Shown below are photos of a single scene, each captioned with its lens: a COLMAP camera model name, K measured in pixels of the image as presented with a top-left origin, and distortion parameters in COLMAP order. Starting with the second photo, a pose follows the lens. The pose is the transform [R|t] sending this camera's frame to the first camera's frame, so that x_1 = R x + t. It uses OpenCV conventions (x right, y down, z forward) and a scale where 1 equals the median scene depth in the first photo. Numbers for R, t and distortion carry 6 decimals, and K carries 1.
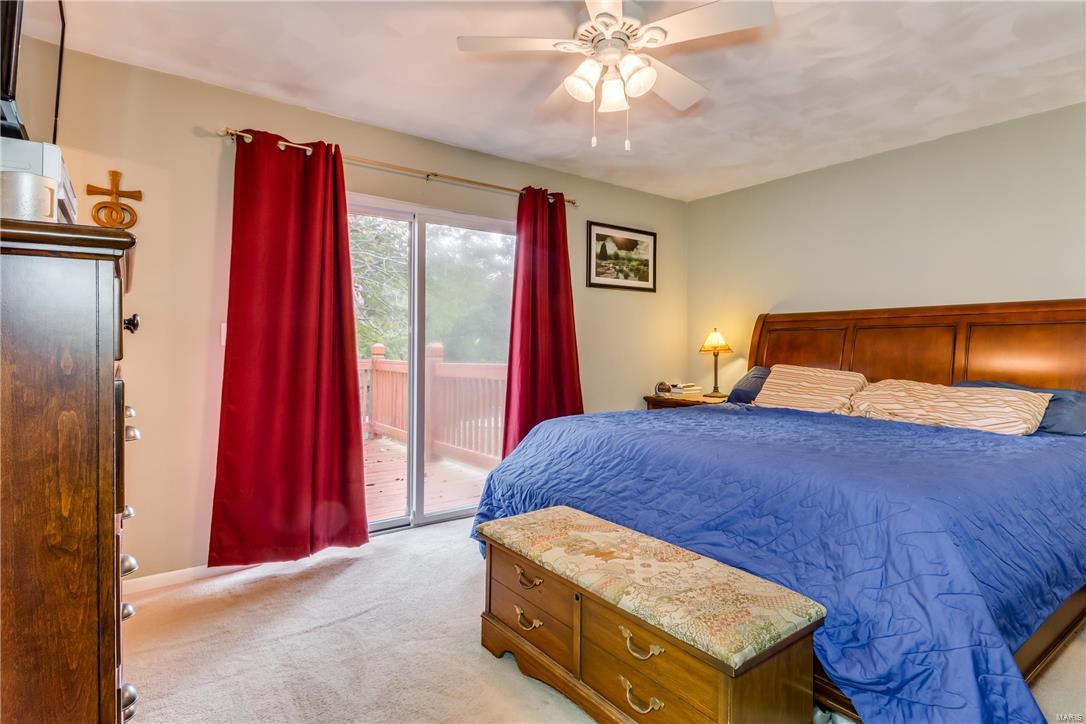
lens RADIAL K [[558.3, 0, 539.9], [0, 558.3, 364.1], [0, 0, 1]] dist [-0.000721, -0.000584]
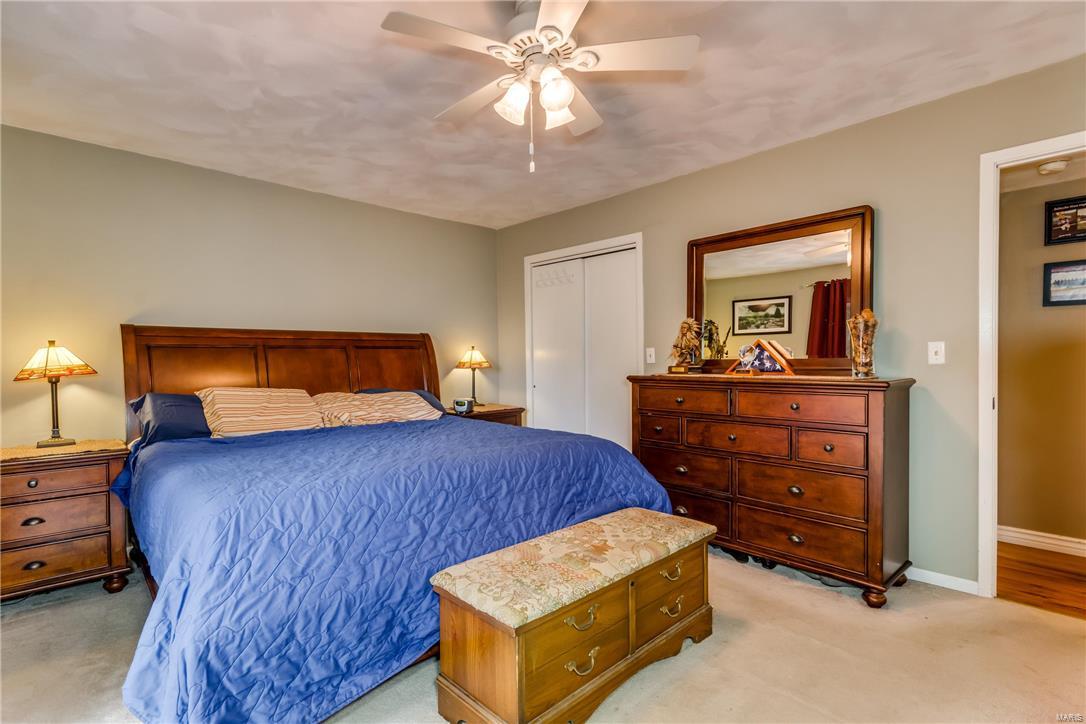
lens RADIAL K [[498.4, 0, 567.6], [0, 498.4, 375.7], [0, 0, 1]] dist [0.012492, -0.000111]
pose [[-0.146189, -0.031200, 0.988765, -0.679291], [0.034972, 0.998715, 0.036684, -0.040431], [-0.988638, 0.039942, -0.144910, 0.931007]]
